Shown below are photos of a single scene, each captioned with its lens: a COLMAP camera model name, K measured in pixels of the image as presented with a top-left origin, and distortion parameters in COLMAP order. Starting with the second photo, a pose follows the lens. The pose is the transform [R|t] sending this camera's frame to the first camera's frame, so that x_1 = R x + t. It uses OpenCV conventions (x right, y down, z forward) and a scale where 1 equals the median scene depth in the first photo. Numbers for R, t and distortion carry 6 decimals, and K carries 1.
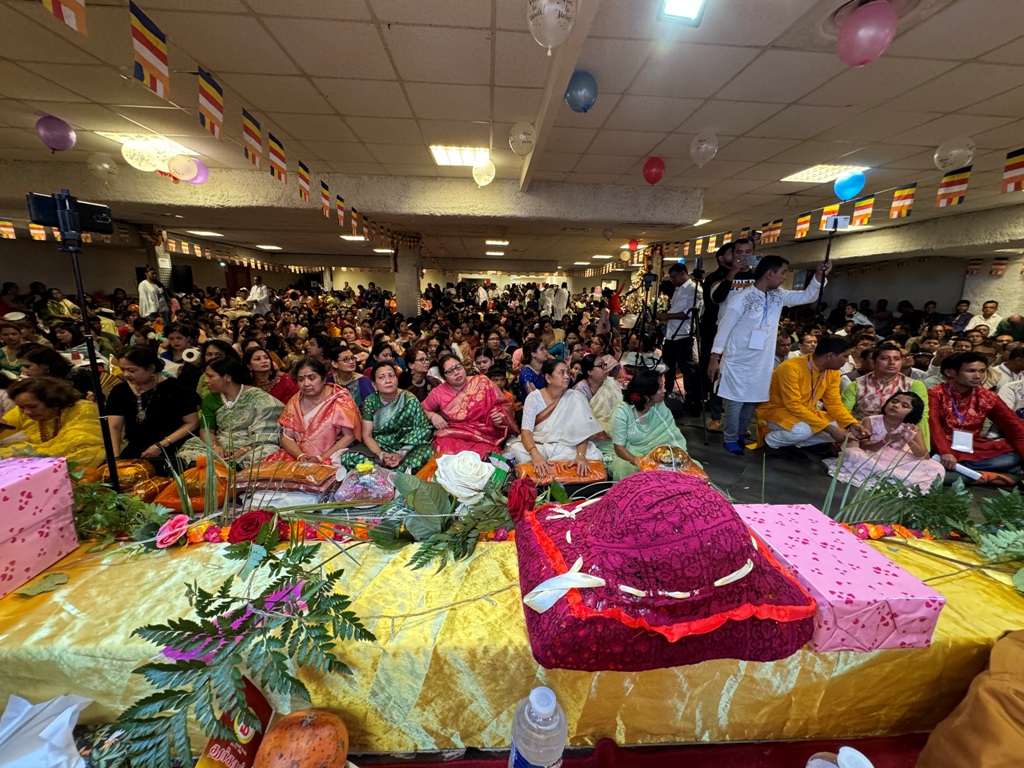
lens RADIAL K [[408.1, 0, 511.8], [0, 408.1, 385.0], [0, 0, 1]] dist [-0.002100, 0.000282]
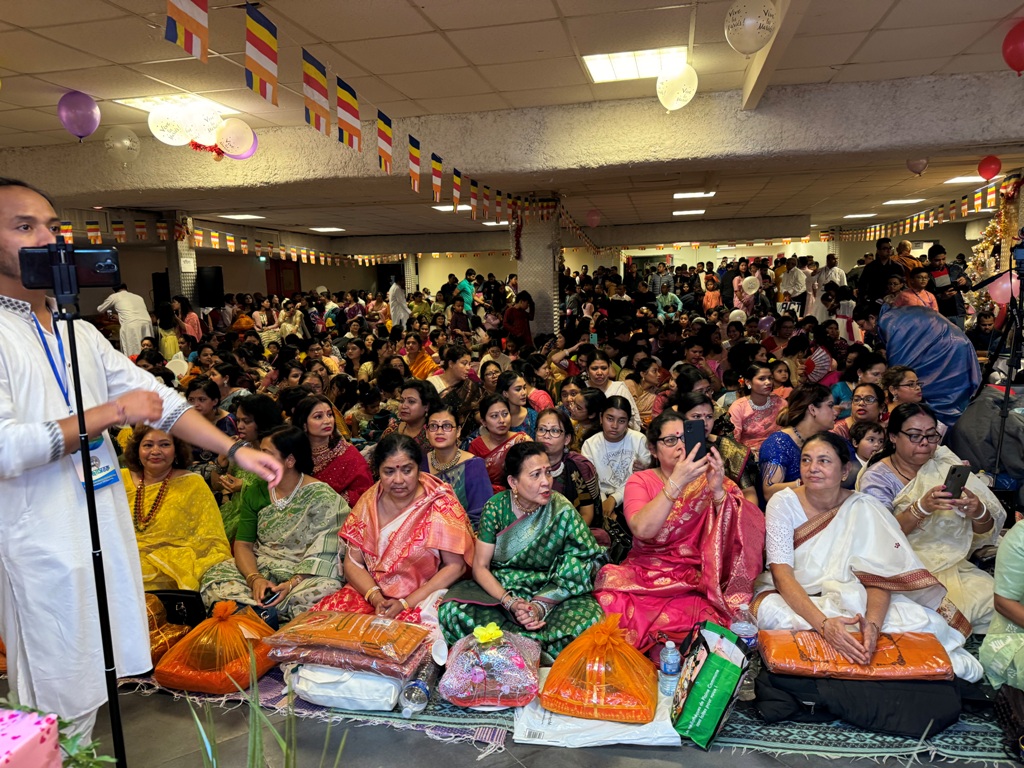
lens RADIAL K [[719.6, 0, 515.4], [0, 719.6, 385.3], [0, 0, 1]] dist [0.050162, -0.066100]
pose [[0.962937, -0.011461, -0.269483, -0.018524], [-0.008624, 0.997278, -0.073229, -0.038196], [0.269589, 0.072839, 0.960217, 0.014395]]
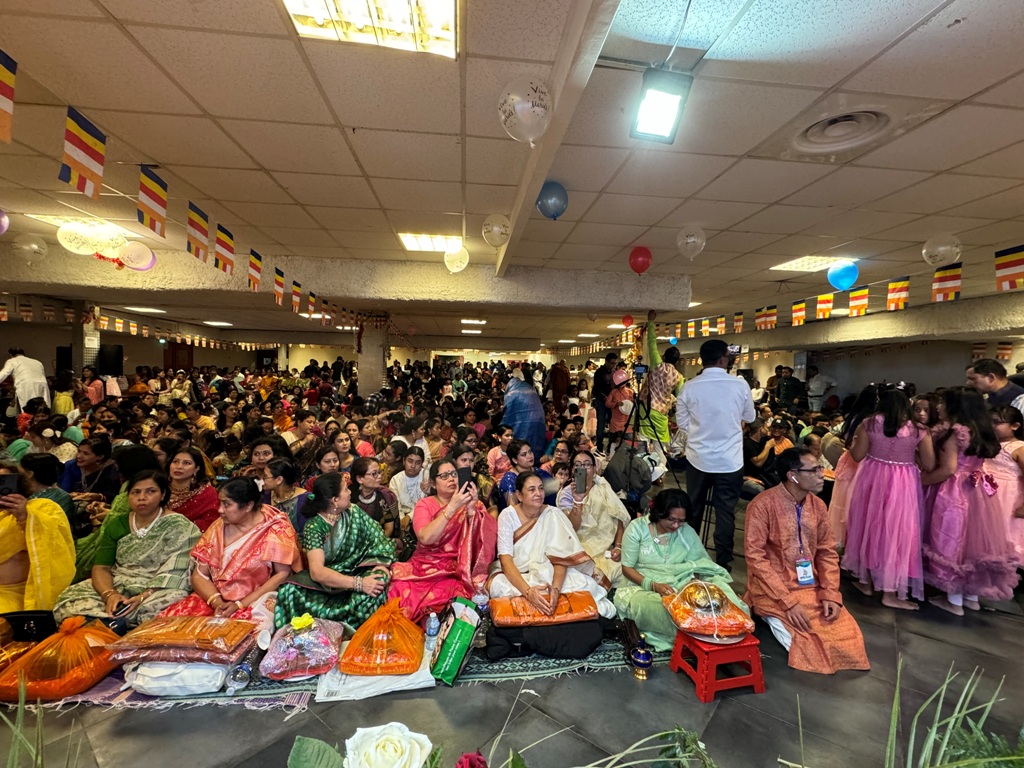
lens RADIAL K [[462.5, 0, 510.5], [0, 462.5, 385.2], [0, 0, 1]] dist [-0.002437, 0.000805]
pose [[0.999152, 0.000635, 0.041172, 0.010795], [0.006963, 0.982877, -0.184129, -0.044398], [-0.040584, 0.184260, 0.982039, 0.015363]]
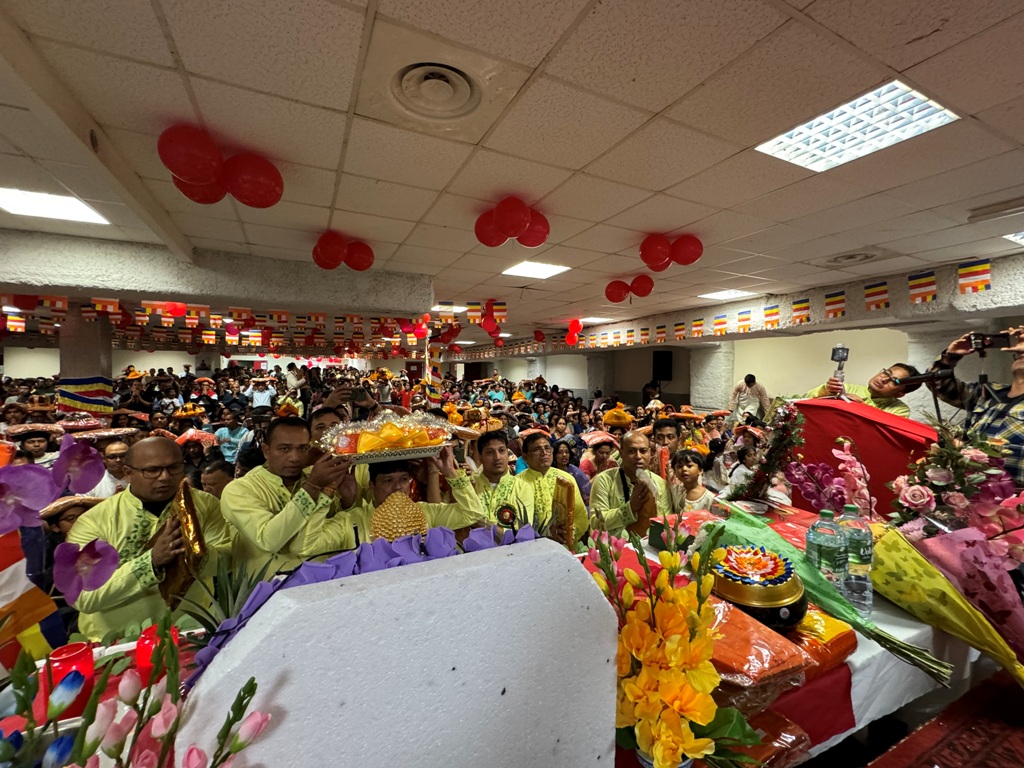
lens RADIAL K [[439.9, 0, 511.6], [0, 439.9, 386.6], [0, 0, 1]] dist [-0.000880, 0.000357]
pose [[0.923450, -0.024734, 0.382920, 0.300376], [0.096258, 0.980943, -0.168775, -0.065812], [-0.371449, 0.192714, 0.908233, 0.103999]]
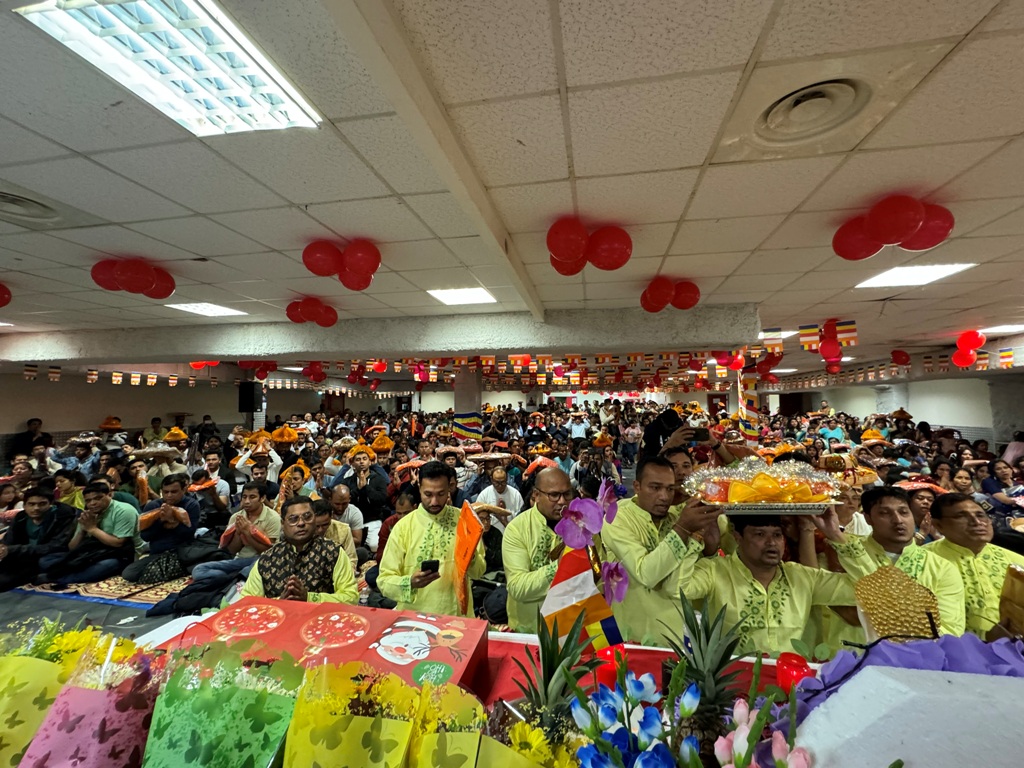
lens RADIAL K [[439.9, 0, 511.6], [0, 439.9, 386.6], [0, 0, 1]] dist [-0.000880, 0.000357]
pose [[0.969025, -0.034101, -0.244596, 0.233902], [-0.032256, 0.964460, -0.262252, -0.074835], [0.244846, 0.262019, 0.933486, 0.093951]]
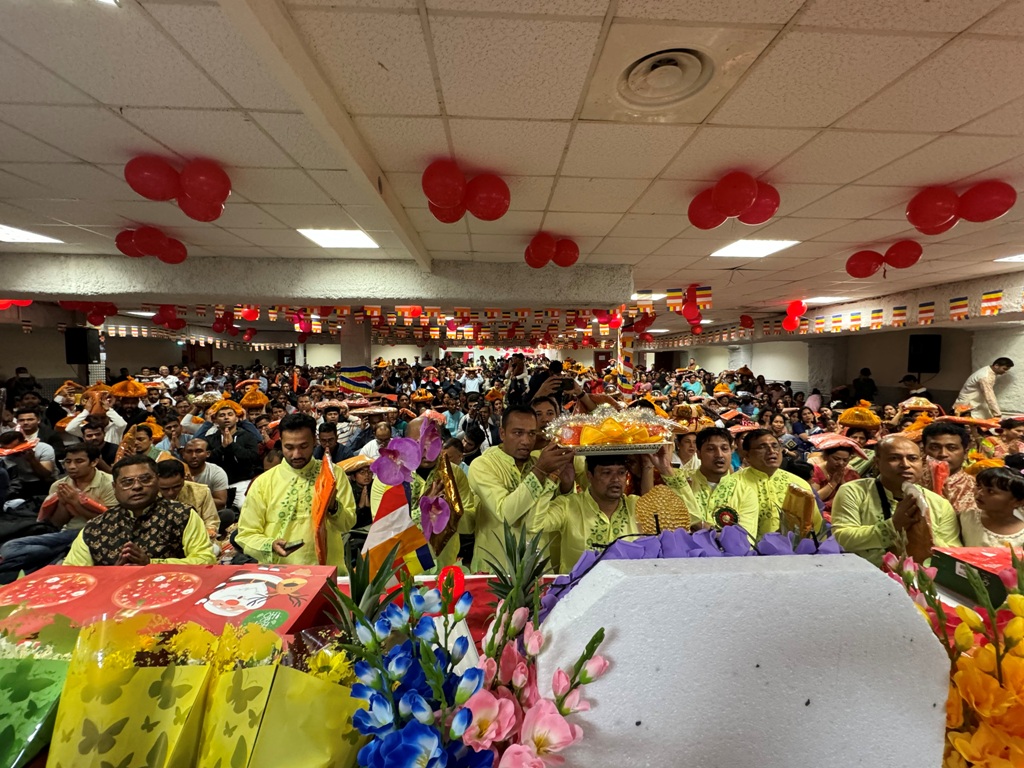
lens RADIAL K [[439.9, 0, 511.6], [0, 439.9, 386.6], [0, 0, 1]] dist [-0.000880, 0.000357]
pose [[0.999696, -0.011814, -0.021637, 0.265613], [0.008045, 0.985979, -0.166676, -0.069038], [0.023303, 0.166452, 0.985774, 0.097954]]
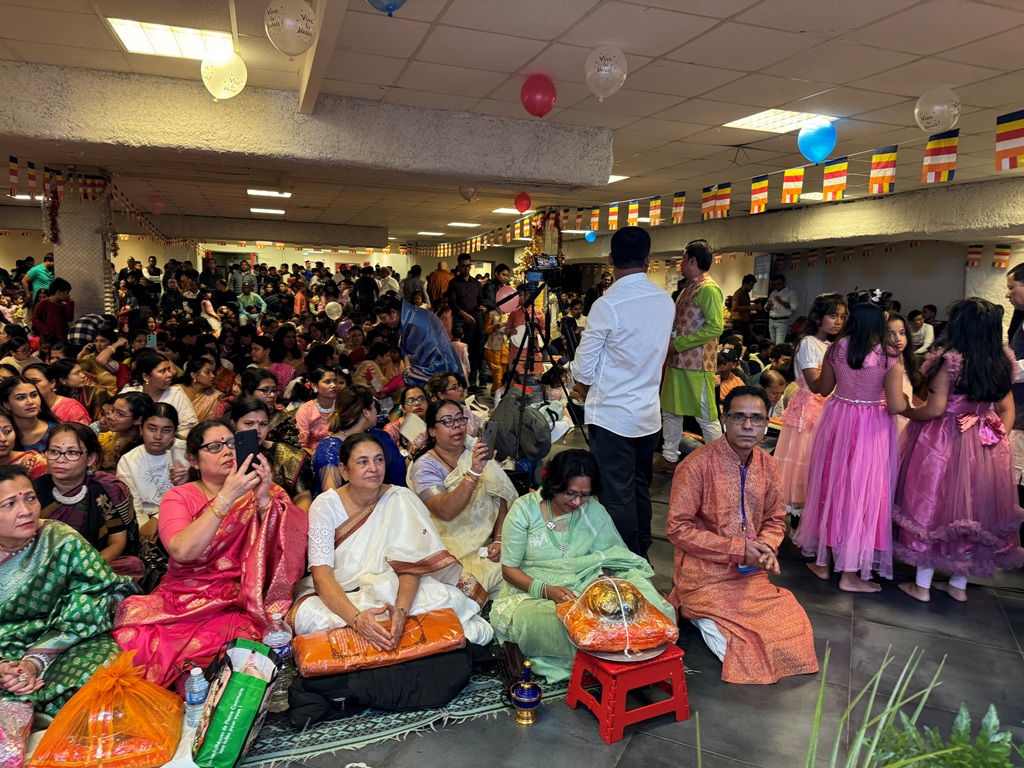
lens RADIAL K [[721.8, 0, 519.0], [0, 721.8, 384.8], [0, 0, 1]] dist [0.042052, -0.054202]
pose [[0.961400, -0.029837, 0.273533, 0.028121], [0.050013, 0.996493, -0.067087, -0.038330], [-0.270571, 0.078178, 0.959520, 0.022333]]
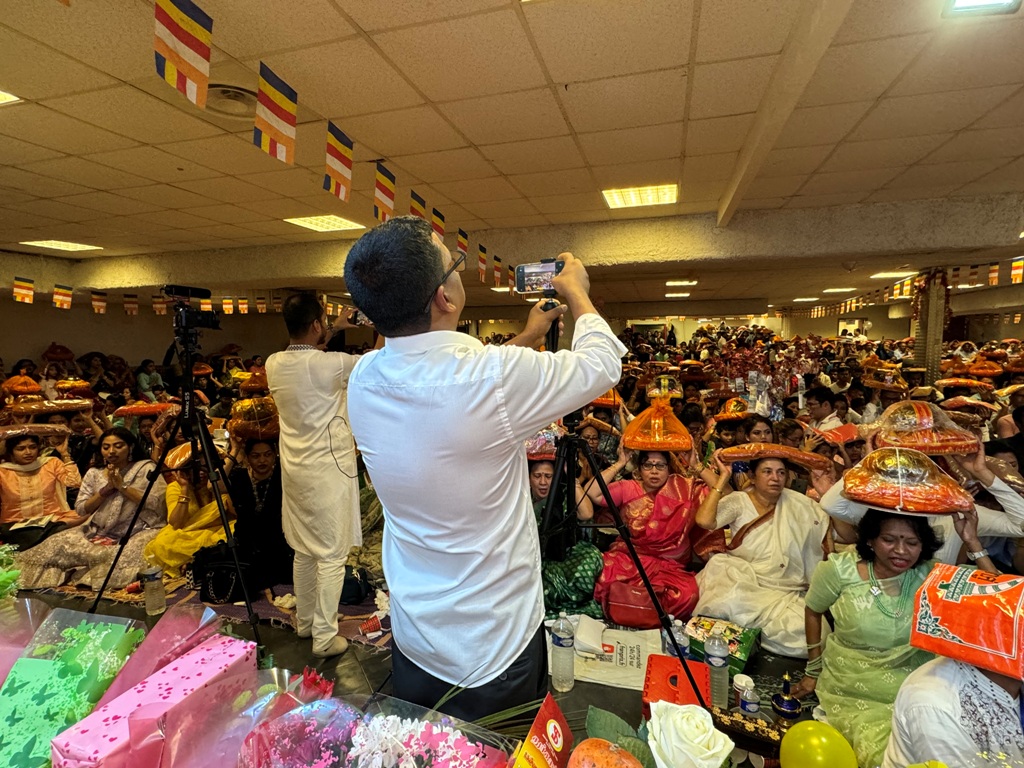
lens RADIAL K [[526.3, 0, 507.7], [0, 526.3, 384.7], [0, 0, 1]] dist [-0.002143, 0.000184]
pose [[0.940410, -0.002571, -0.340034, -0.017253], [-0.044210, 0.990560, -0.129758, -0.044298], [0.337158, 0.137058, 0.931418, -0.005883]]
